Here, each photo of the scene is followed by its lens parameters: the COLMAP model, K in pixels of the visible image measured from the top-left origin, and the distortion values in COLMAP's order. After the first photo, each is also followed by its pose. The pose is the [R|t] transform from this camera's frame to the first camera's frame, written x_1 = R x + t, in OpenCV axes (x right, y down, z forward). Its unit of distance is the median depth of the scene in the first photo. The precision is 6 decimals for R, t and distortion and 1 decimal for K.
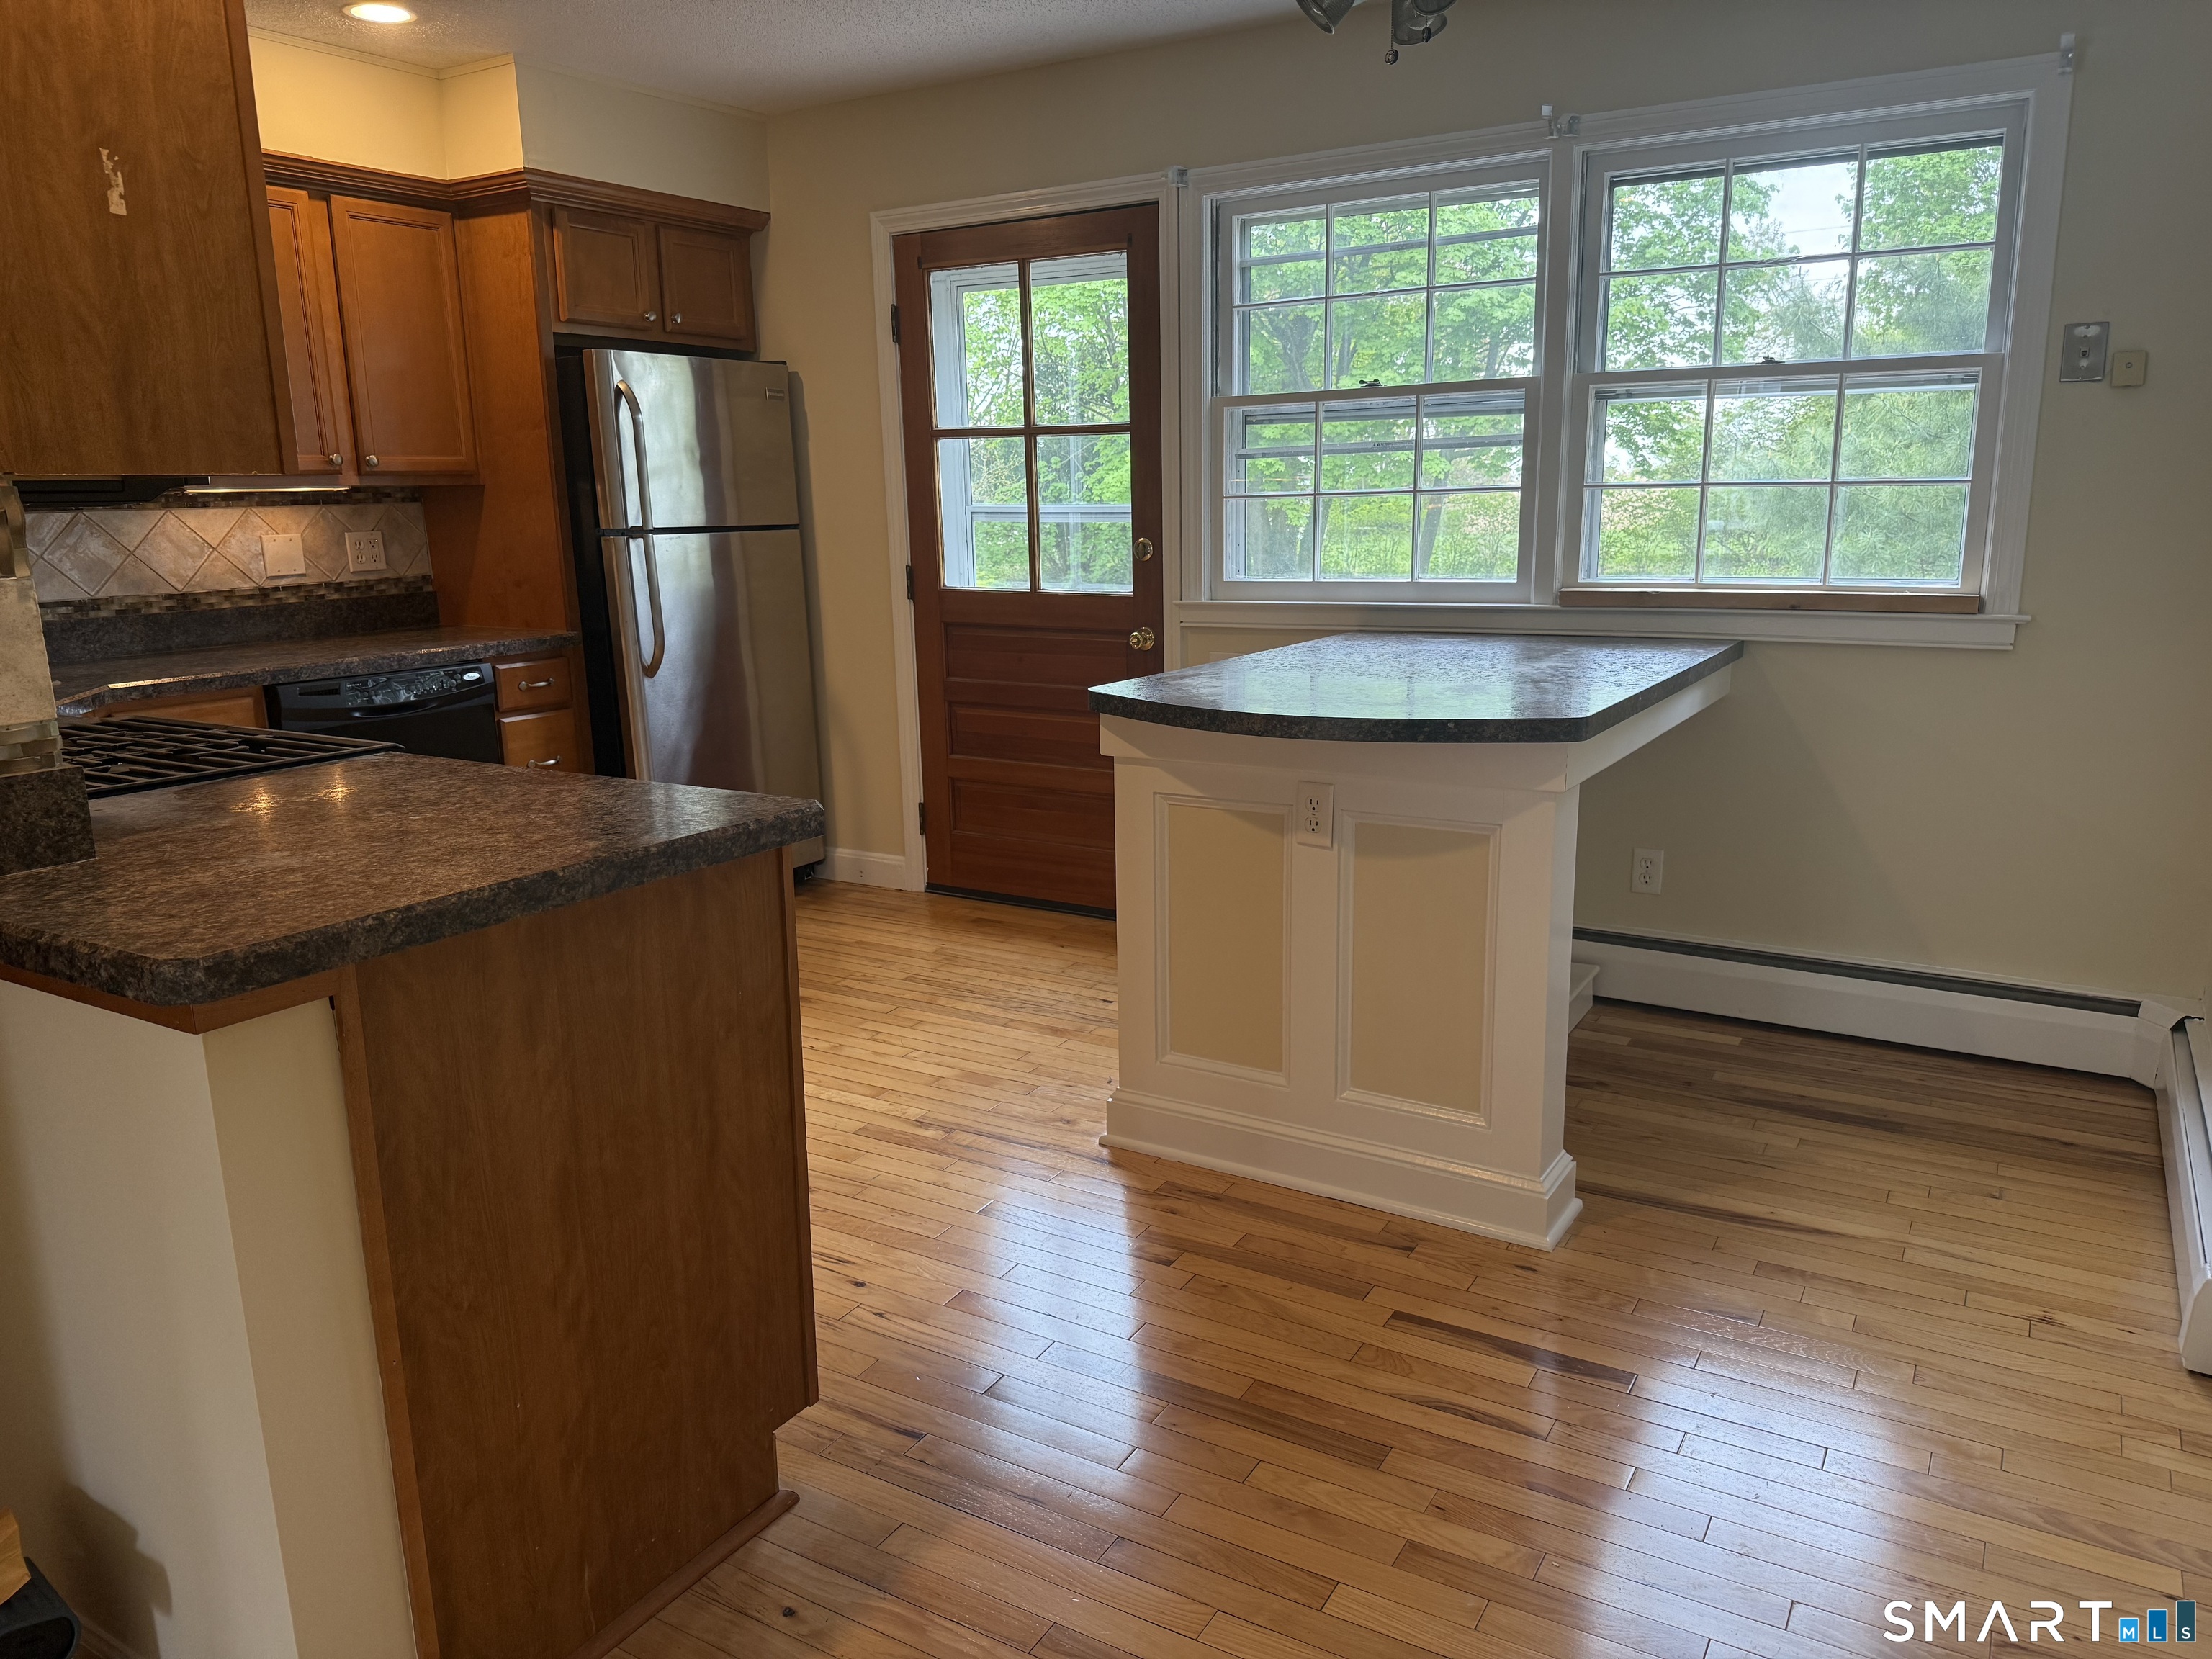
lens RADIAL K [[1572.8, 0, 1111.5], [0, 1572.8, 824.4], [0, 0, 1]] dist [0.072165, -0.090661]
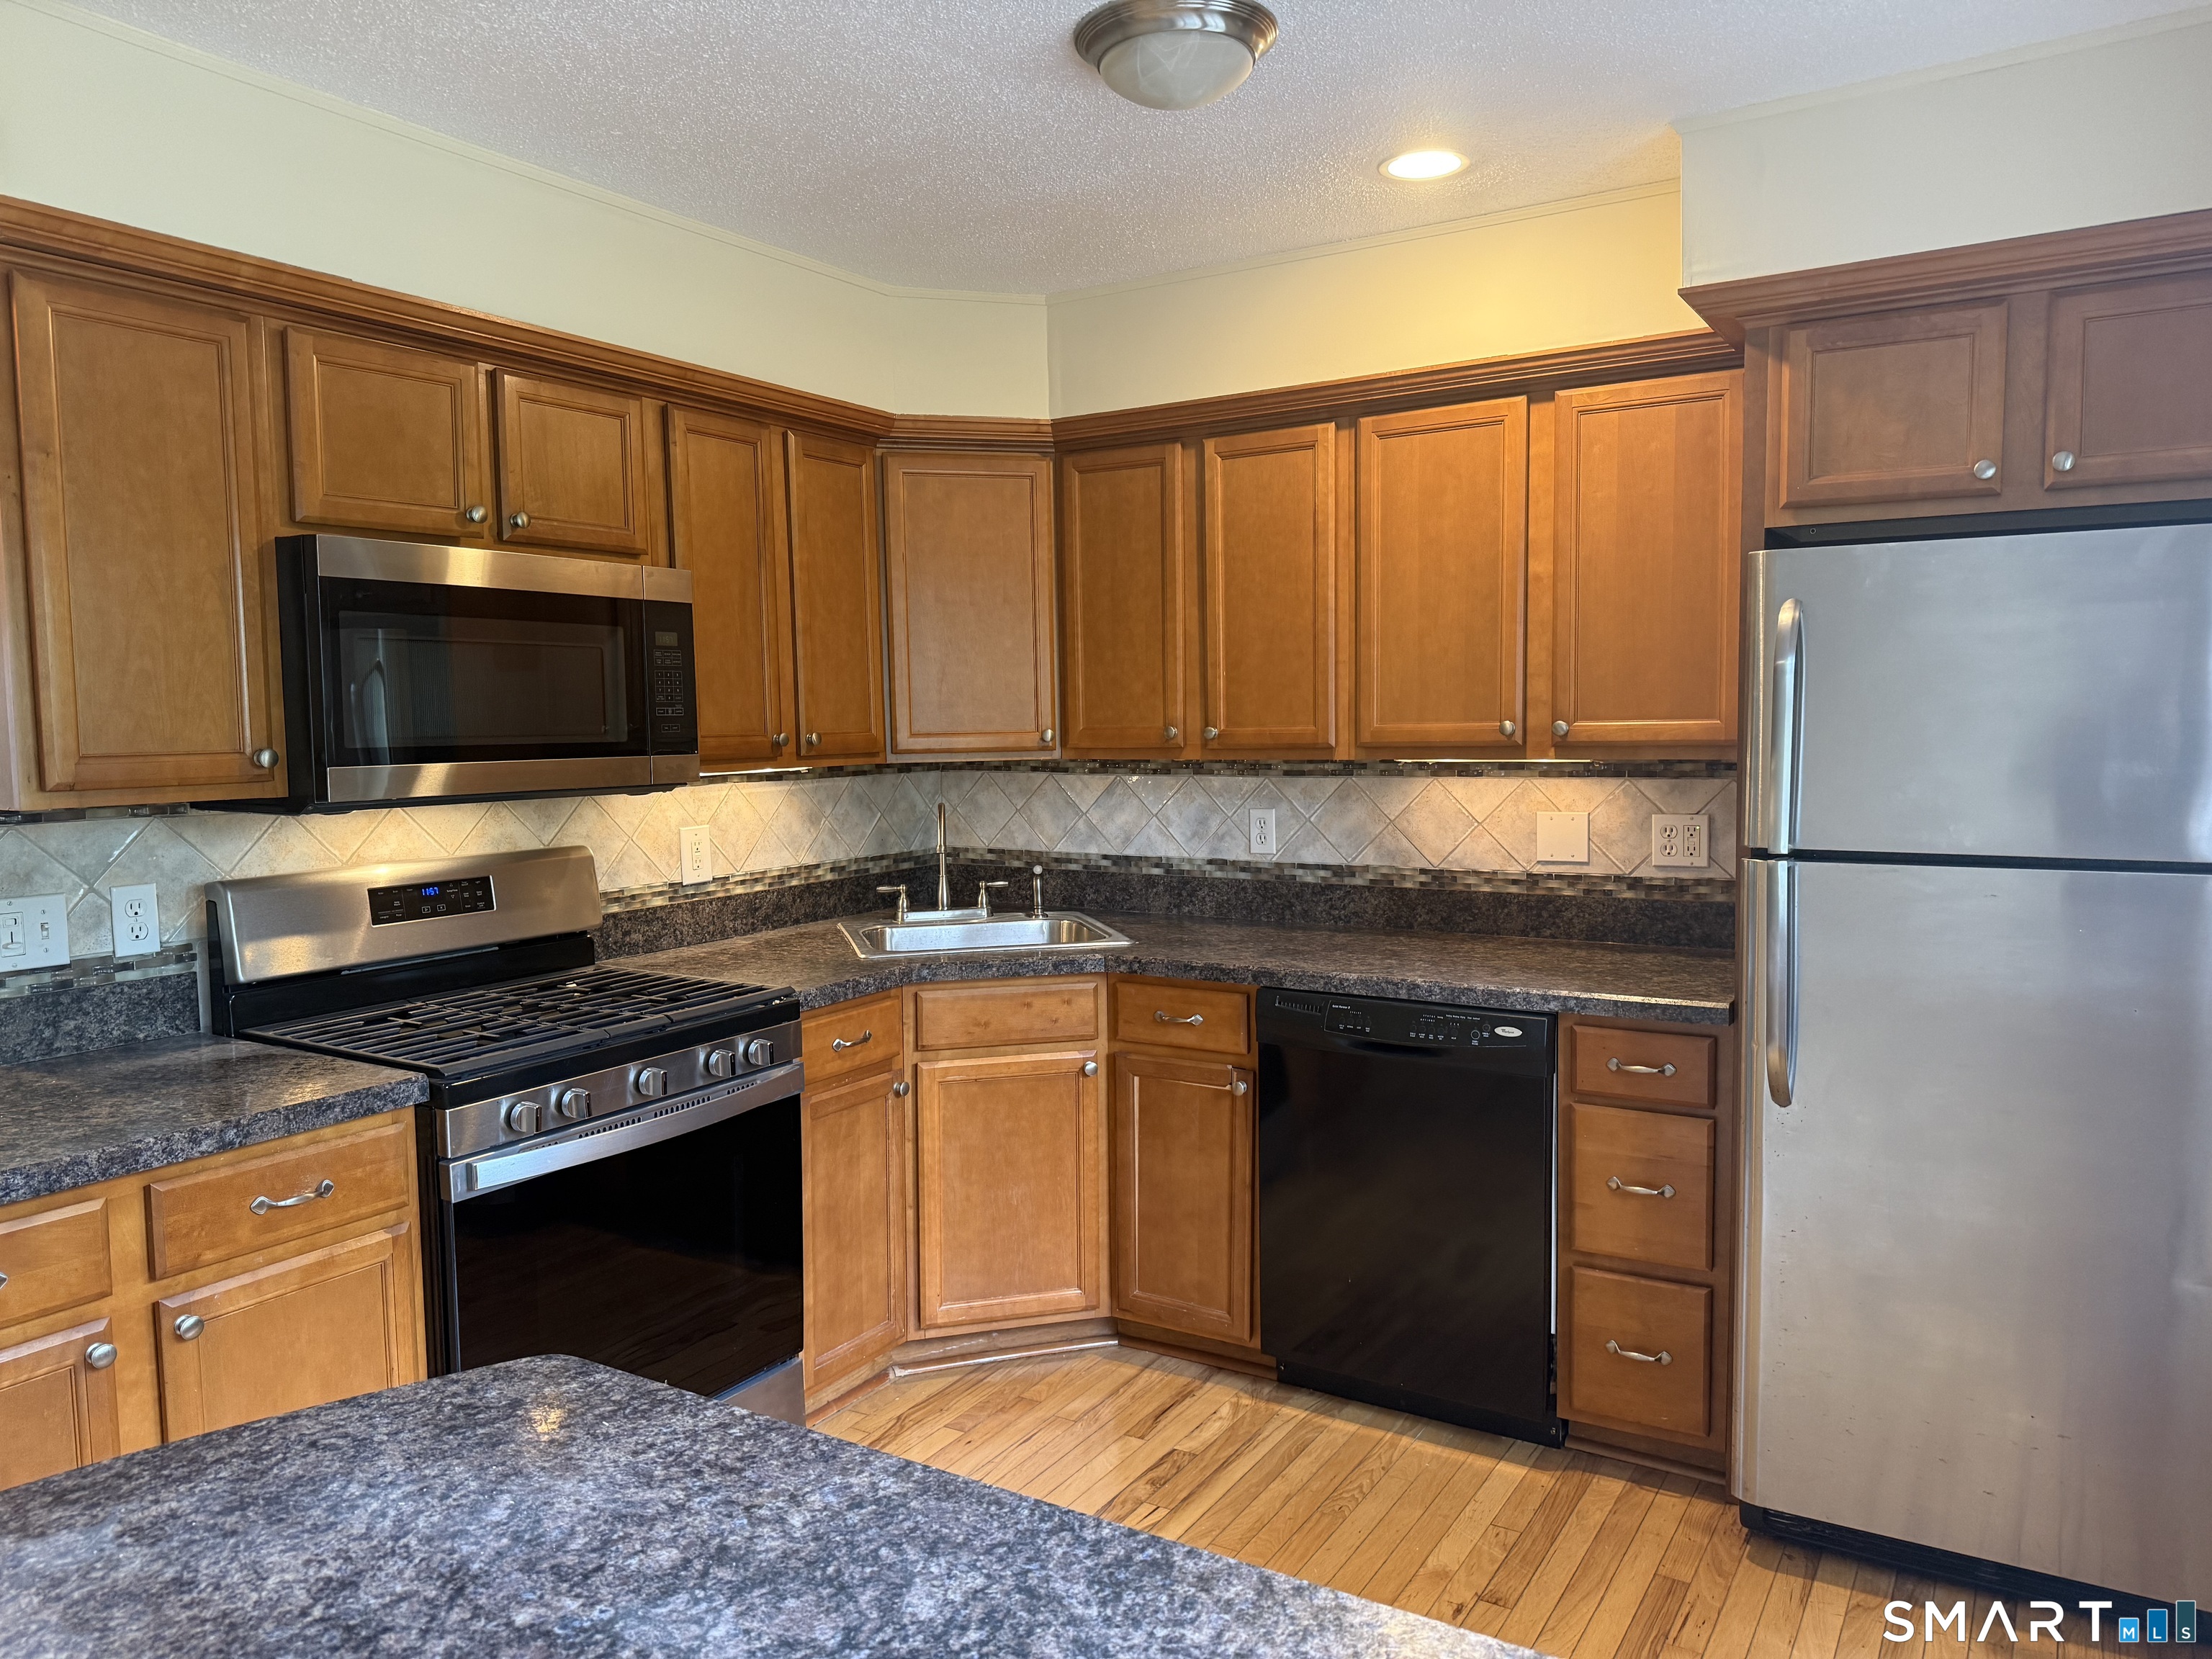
lens RADIAL K [[1572.8, 0, 1111.5], [0, 1572.8, 824.4], [0, 0, 1]] dist [0.072165, -0.090661]
pose [[-0.006345, 0.092127, -0.995727, 0.282280], [-0.198306, 0.975855, 0.091552, -0.206156], [0.980120, 0.198040, 0.012078, 0.776669]]
